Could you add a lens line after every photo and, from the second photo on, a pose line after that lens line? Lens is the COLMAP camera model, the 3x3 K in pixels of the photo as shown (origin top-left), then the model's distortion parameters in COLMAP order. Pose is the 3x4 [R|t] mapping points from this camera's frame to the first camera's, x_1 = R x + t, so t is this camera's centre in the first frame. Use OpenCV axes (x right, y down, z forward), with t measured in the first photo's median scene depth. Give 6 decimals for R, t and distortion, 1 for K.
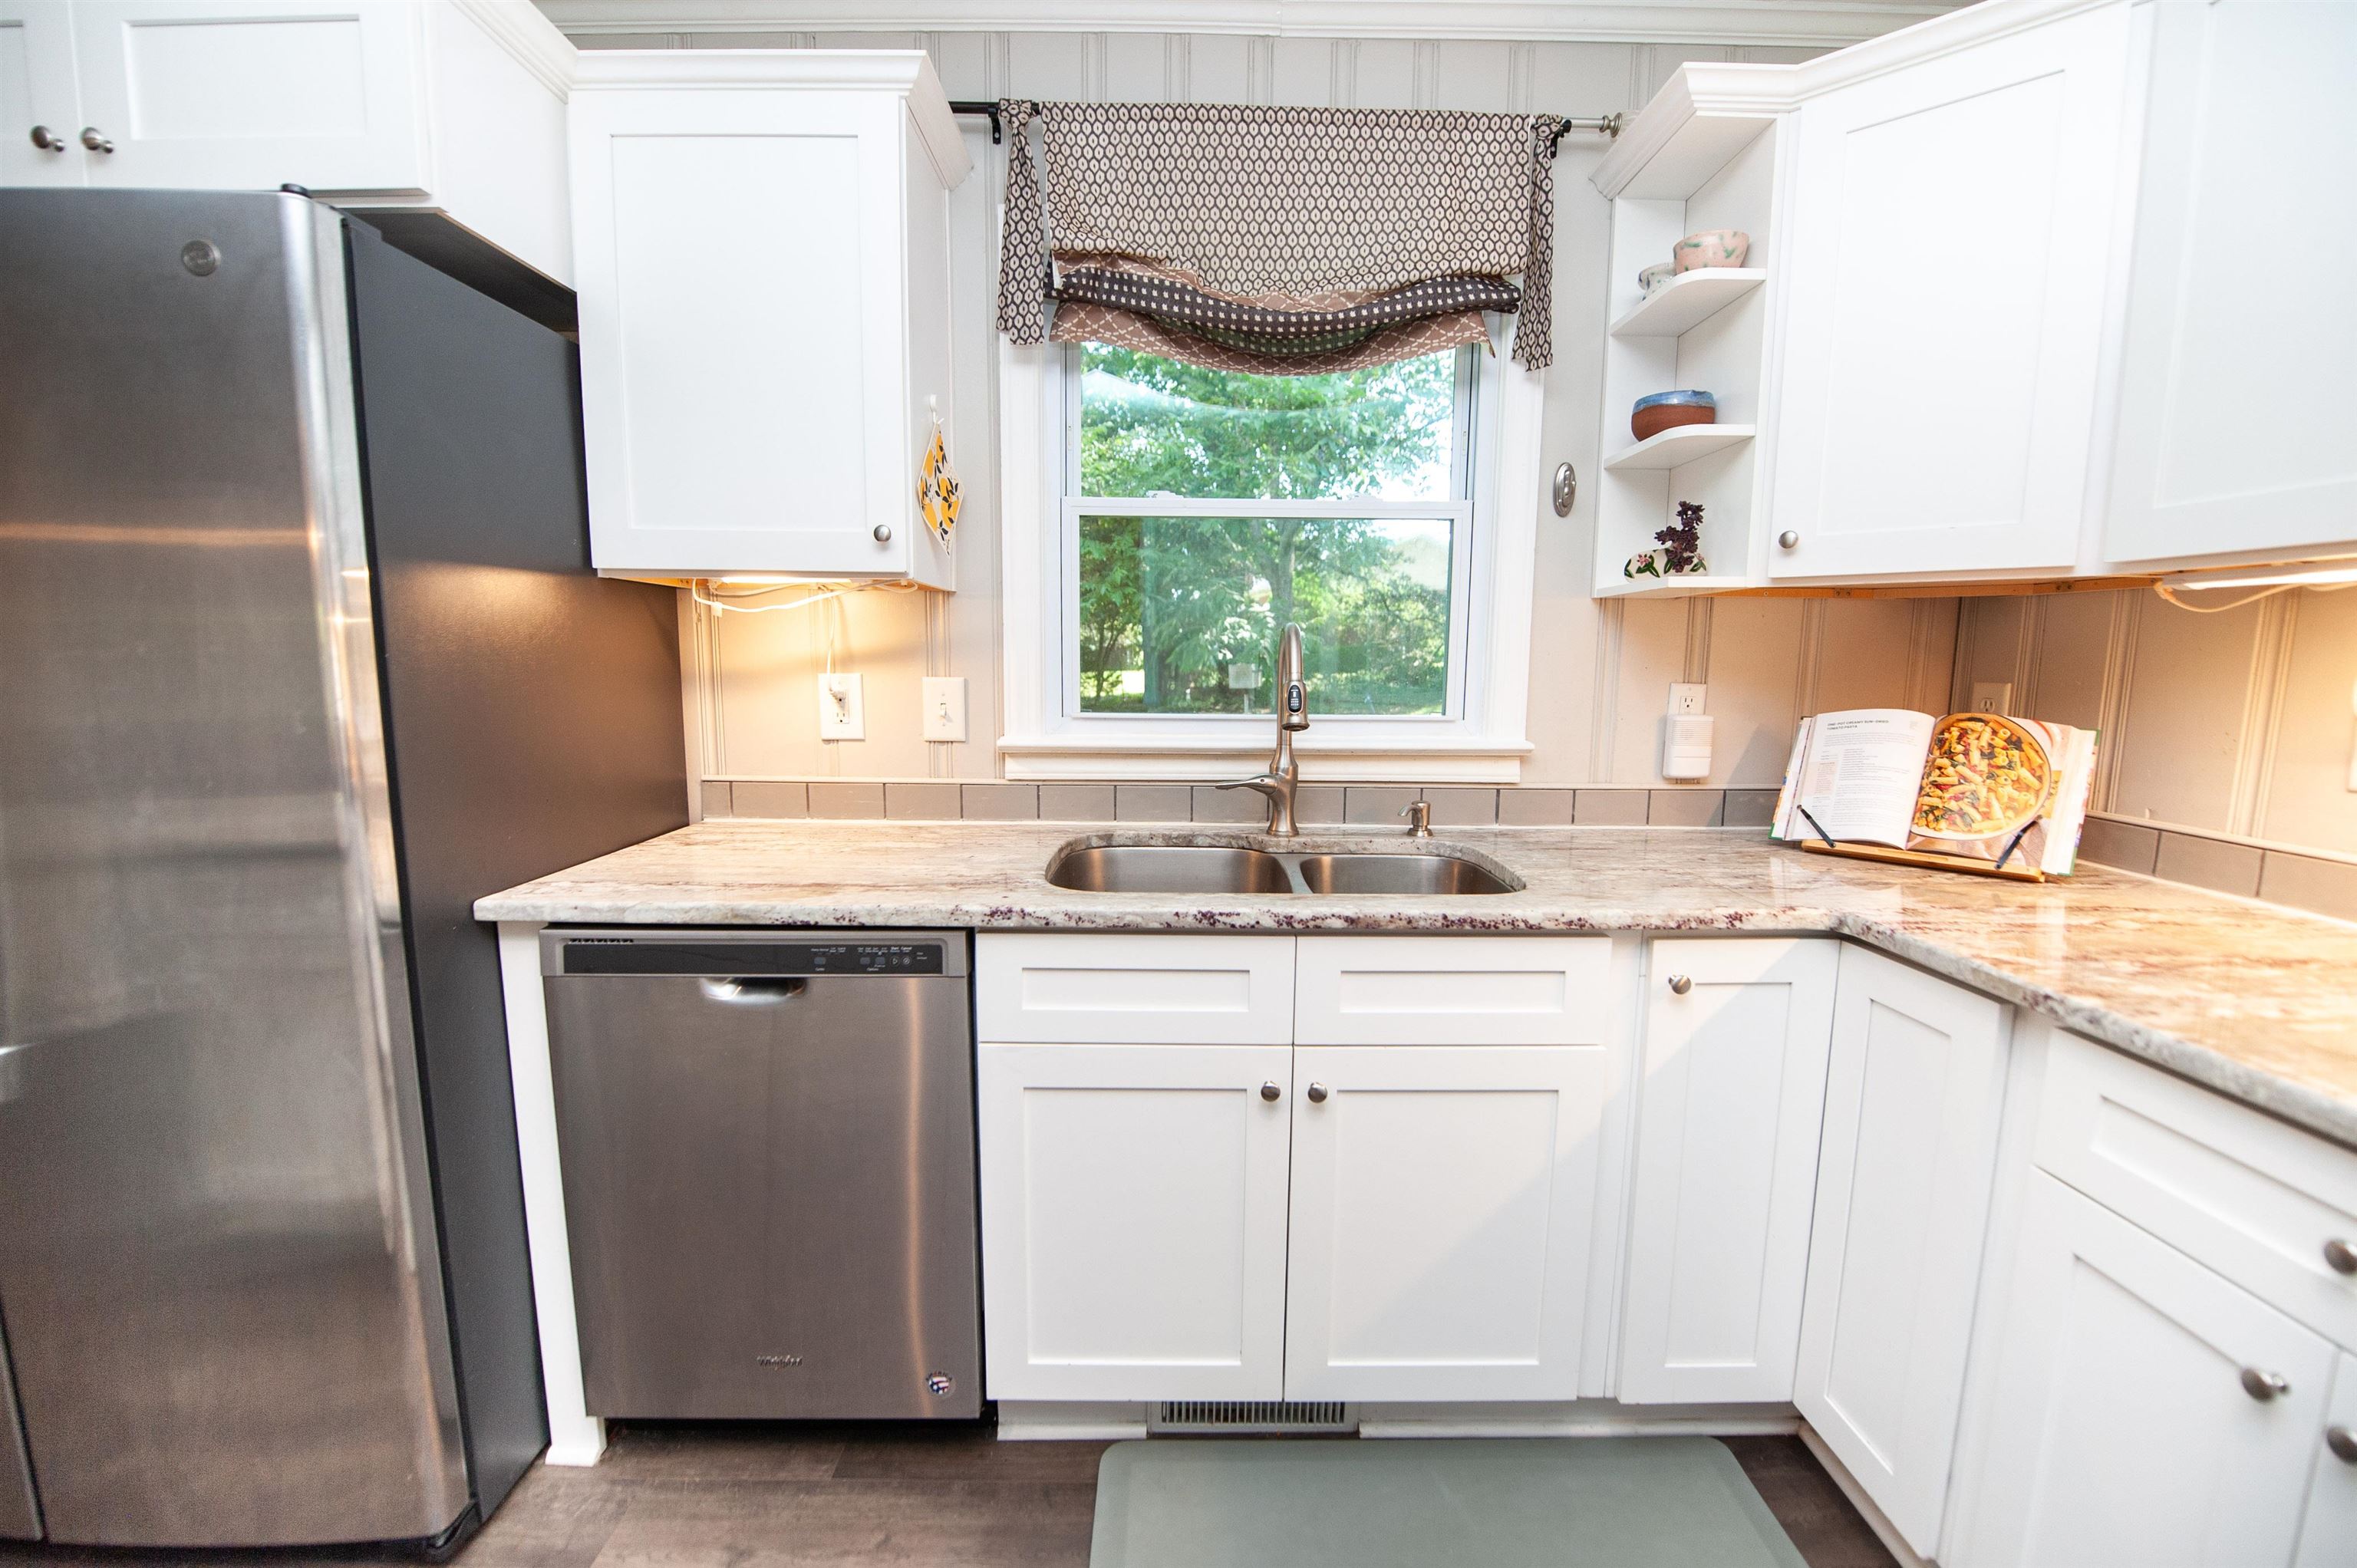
lens RADIAL K [[965.0, 0, 1190.8], [0, 965.0, 792.7], [0, 0, 1]] dist [-0.022768, -0.000163]
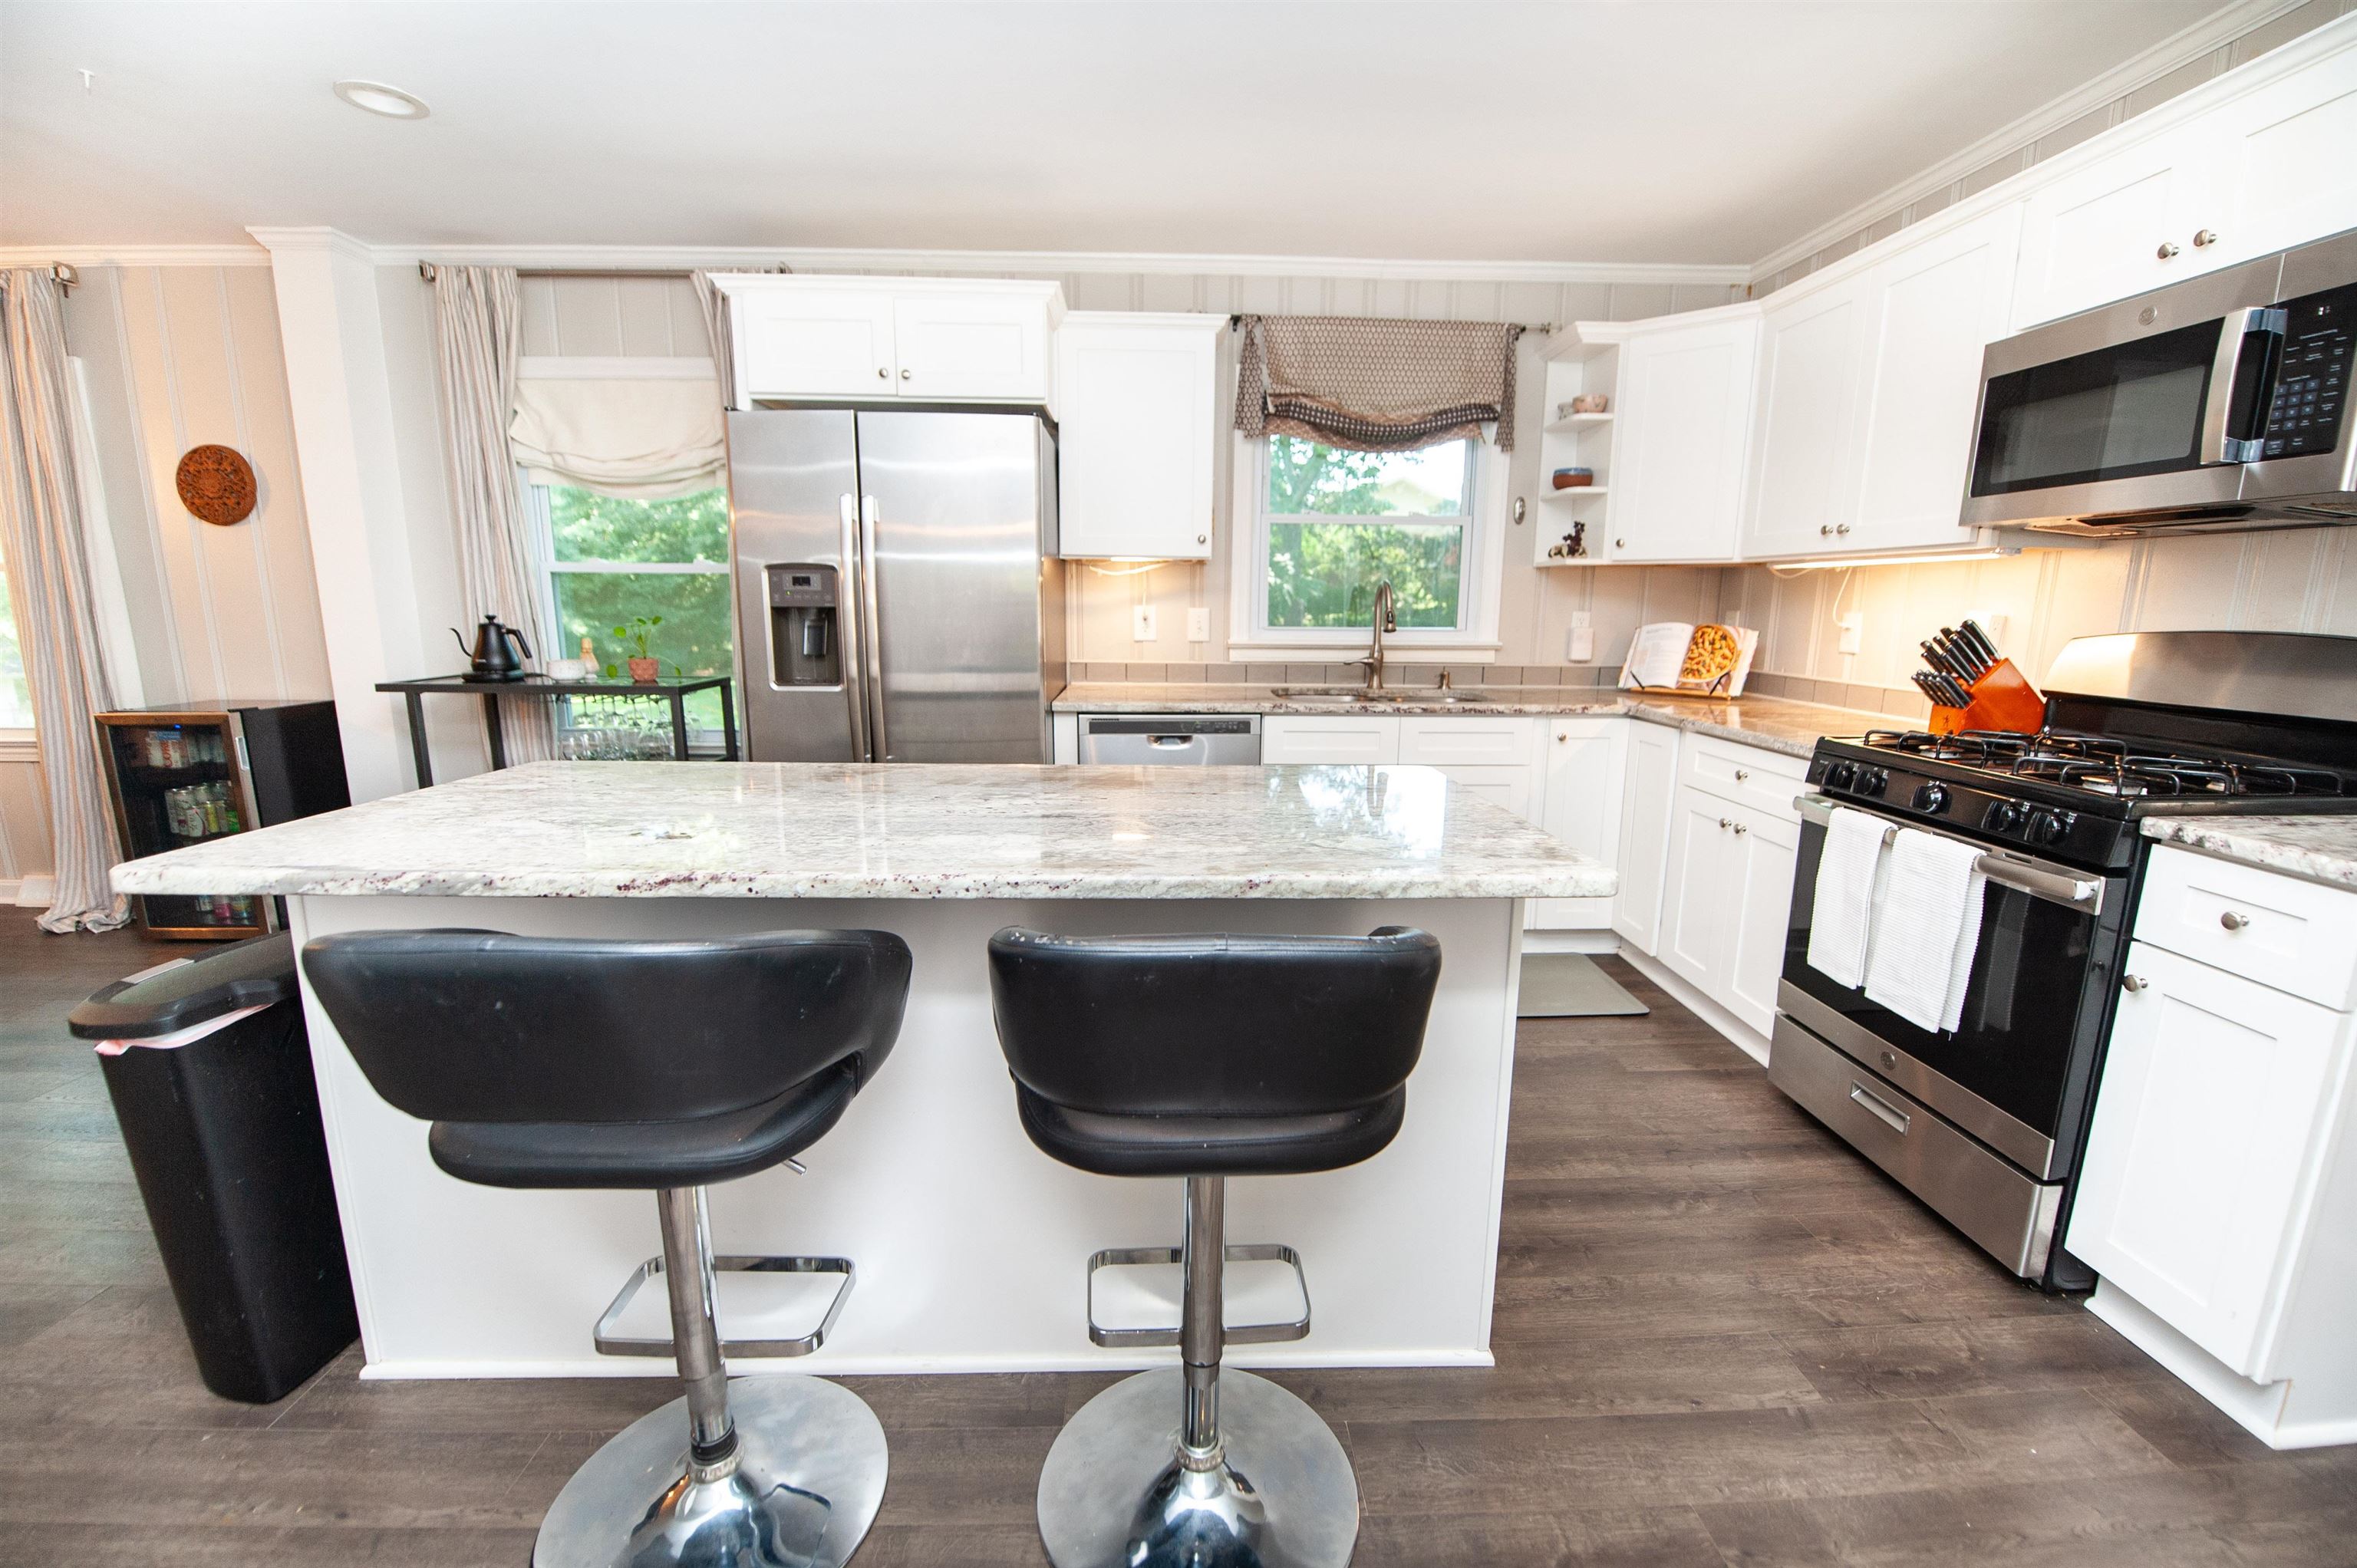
lens RADIAL K [[943.4, 0, 1189.5], [0, 943.4, 788.1], [0, 0, 1]] dist [-0.020906, -0.000604]
pose [[0.999775, -0.003763, 0.020878, -0.360014], [0.002548, 0.998317, 0.057942, 0.148929], [-0.021061, -0.057876, 0.998102, -1.026799]]
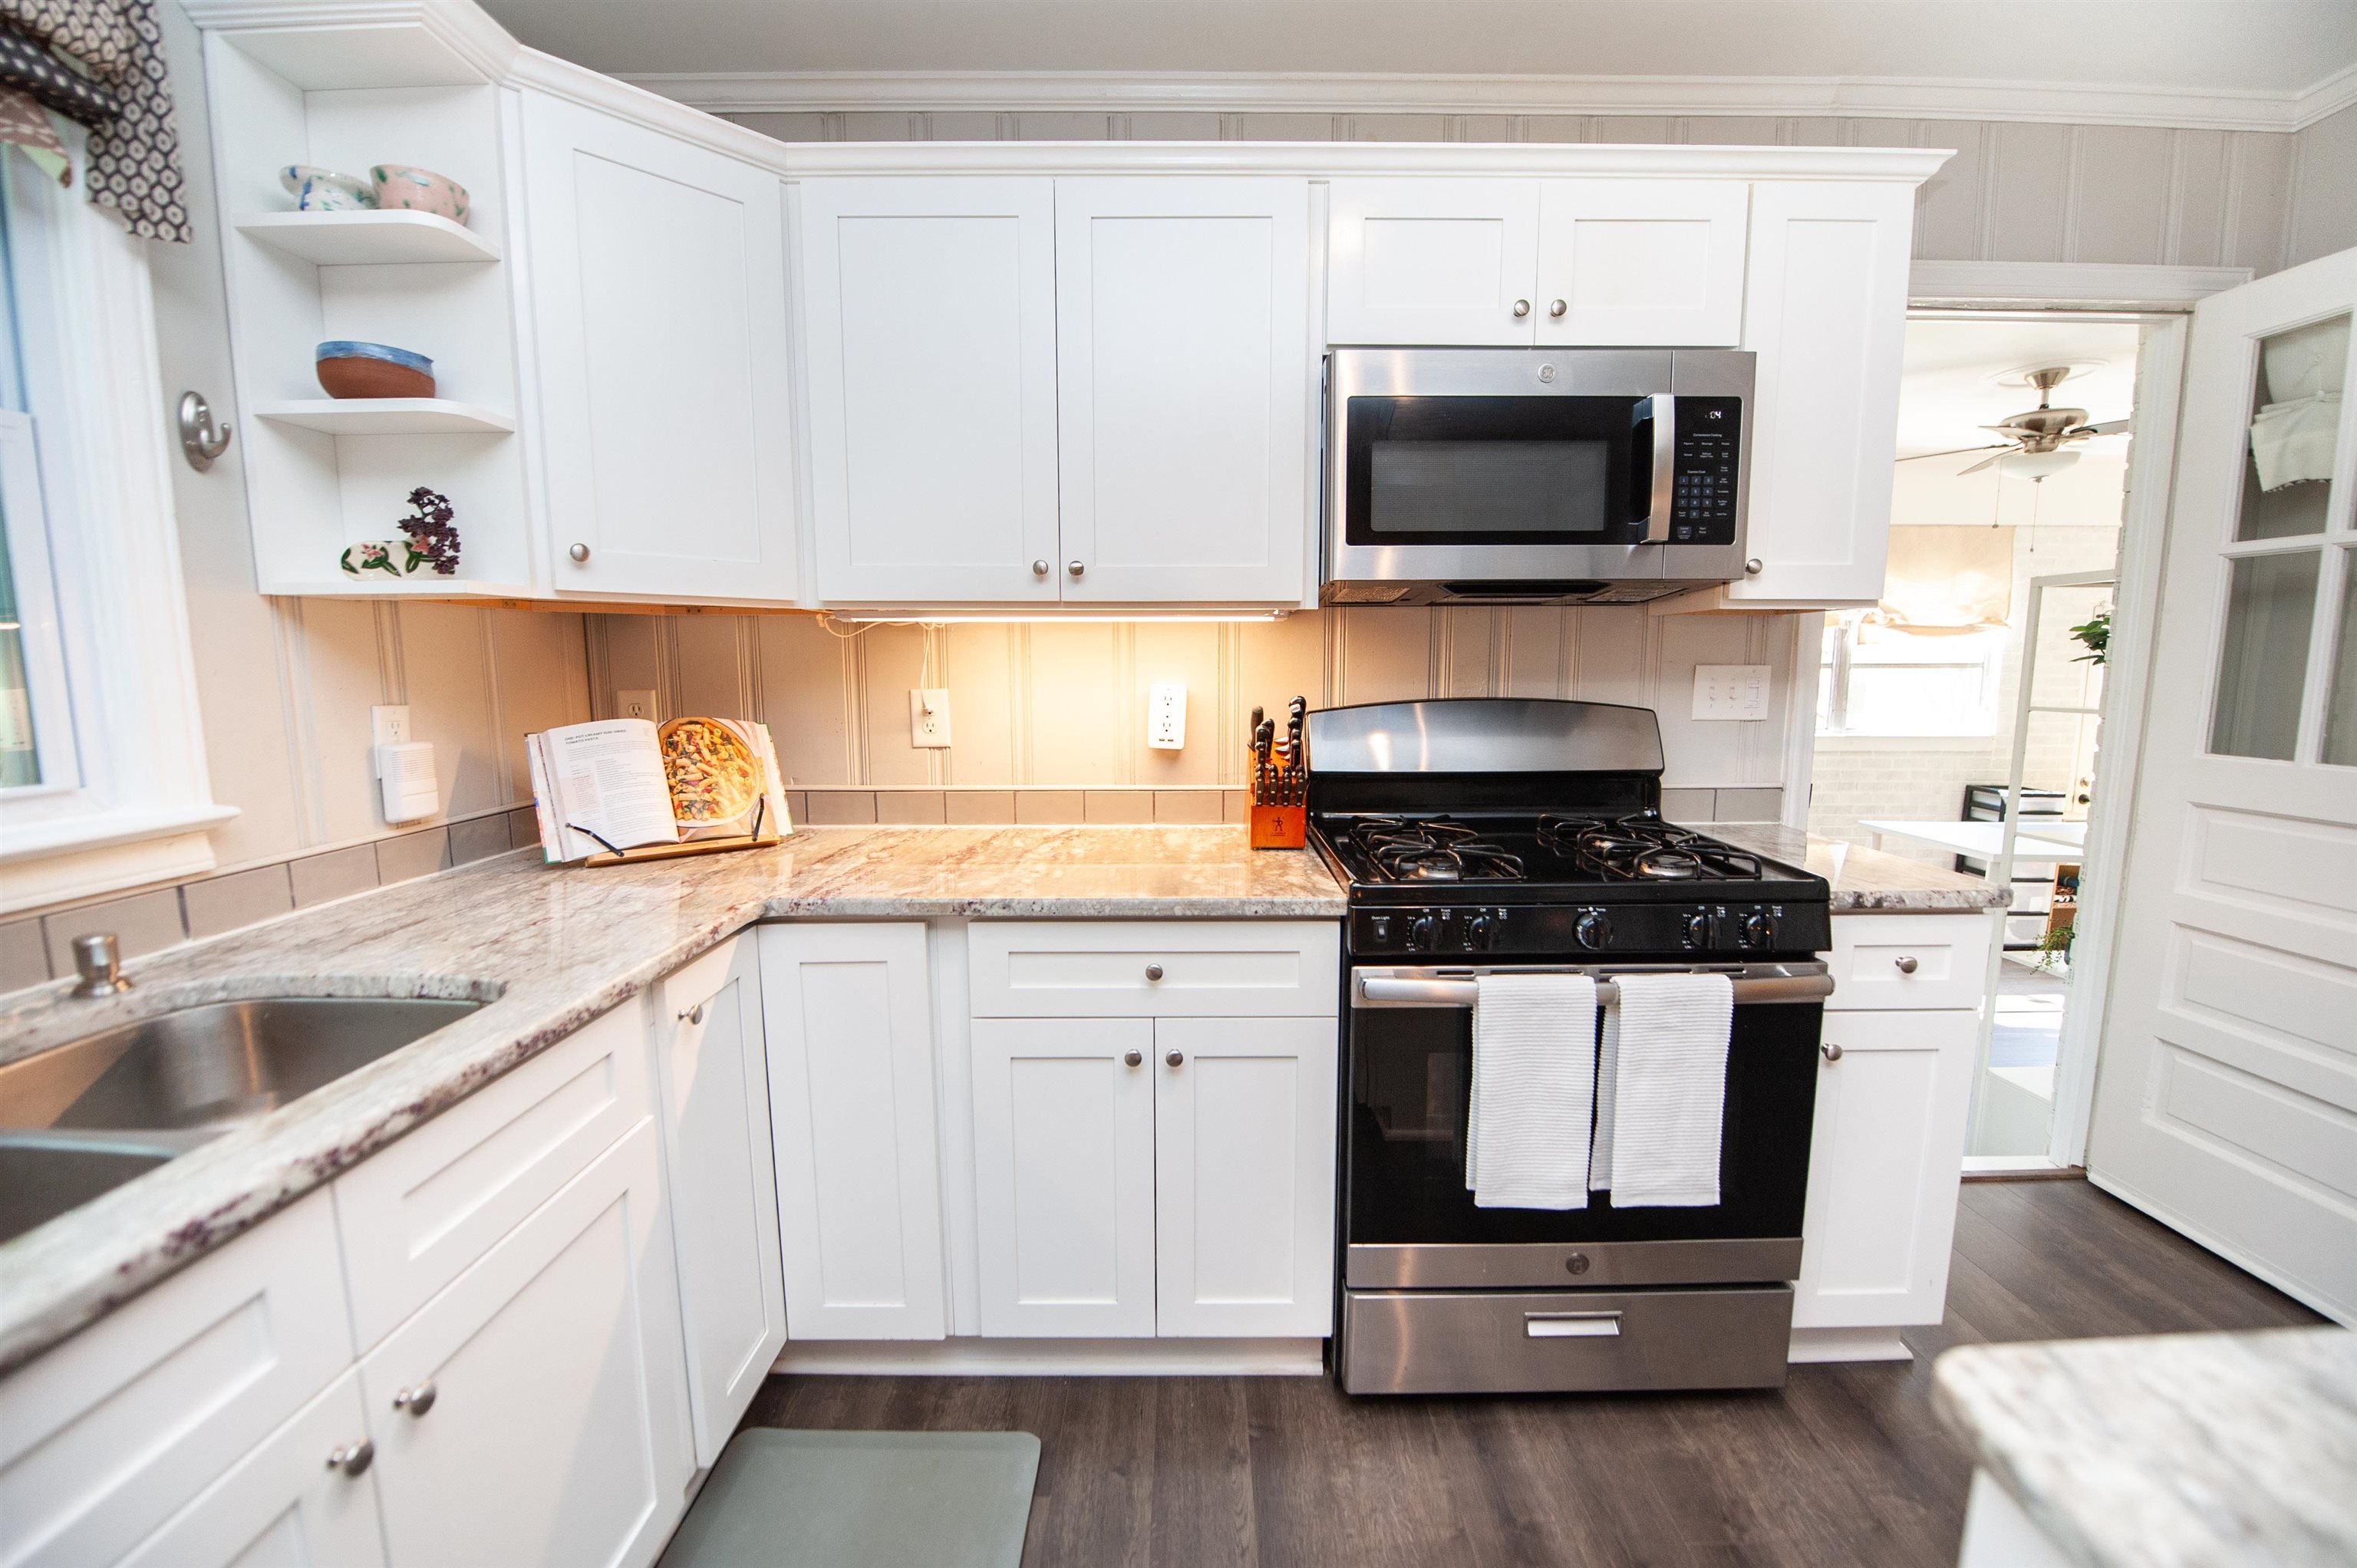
lens RADIAL K [[954.4, 0, 1180.9], [0, 954.4, 795.7], [0, 0, 1]] dist [-0.025405, -0.000148]
pose [[0.010929, -0.142603, 0.989720, -0.314140], [0.137967, 0.980527, 0.139755, -0.064928], [-0.990377, 0.135021, 0.030391, 0.359698]]
